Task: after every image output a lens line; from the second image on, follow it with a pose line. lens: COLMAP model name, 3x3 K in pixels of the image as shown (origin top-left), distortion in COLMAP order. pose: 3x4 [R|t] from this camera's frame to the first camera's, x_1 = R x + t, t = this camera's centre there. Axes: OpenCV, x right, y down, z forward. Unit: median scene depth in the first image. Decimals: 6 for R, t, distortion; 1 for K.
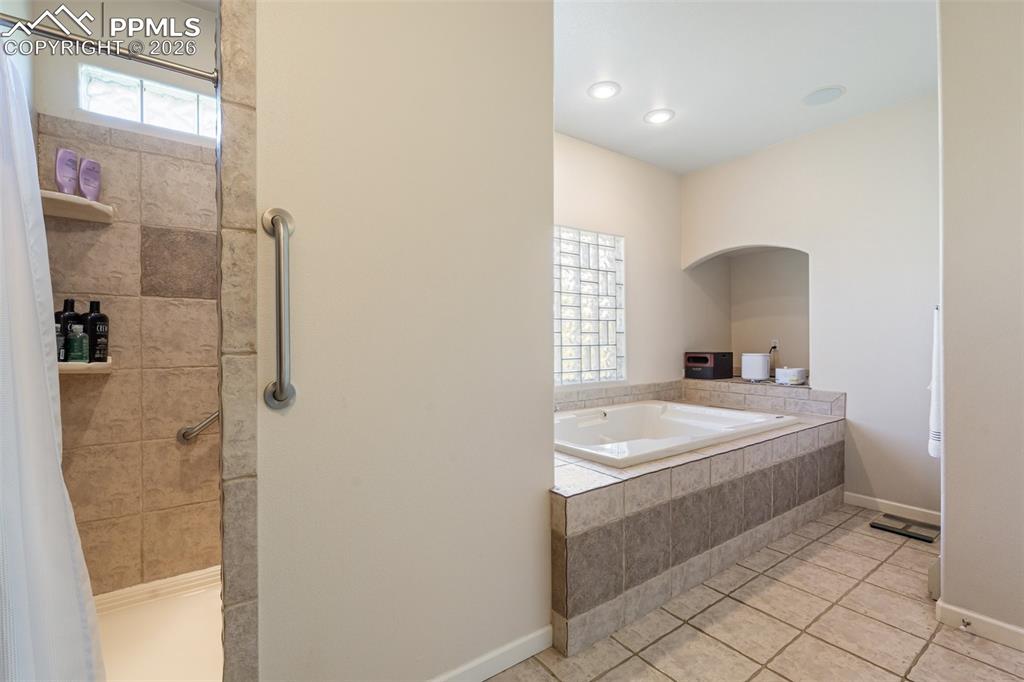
lens RADIAL K [[455.5, 0, 511.7], [0, 455.5, 343.0], [0, 0, 1]] dist [-0.002241, -0.000199]
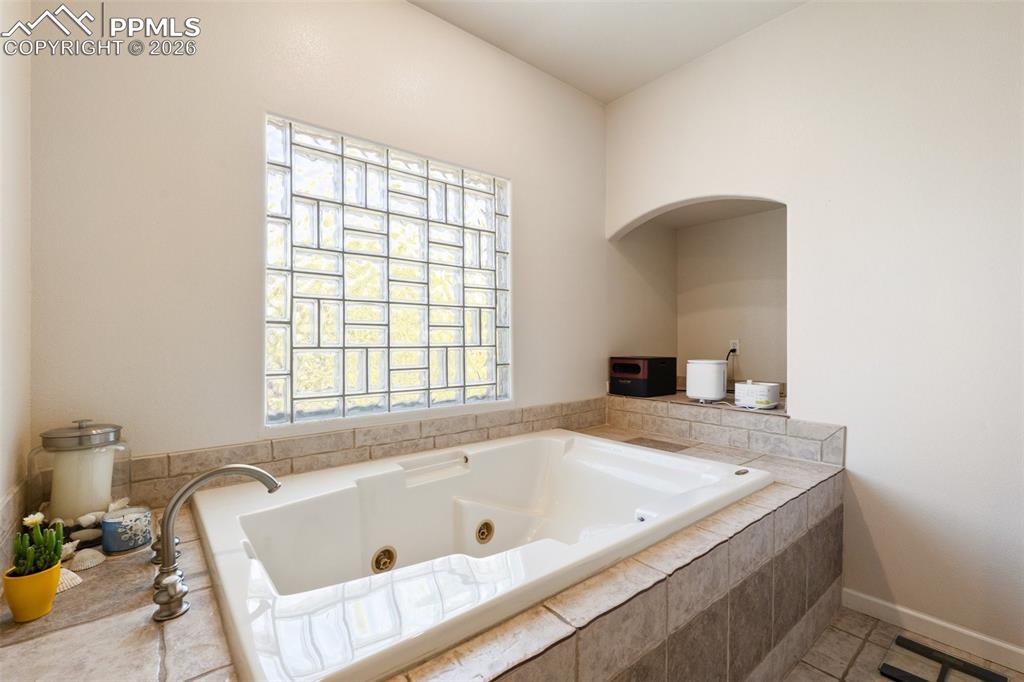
lens RADIAL K [[454.7, 0, 506.7], [0, 454.7, 342.9], [0, 0, 1]] dist [-0.004333, -0.000382]
pose [[0.998086, 0.005949, 0.061551, 0.211384], [-0.005869, 0.999982, -0.001479, 0.000411], [-0.061558, 0.001115, 0.998103, 0.368404]]
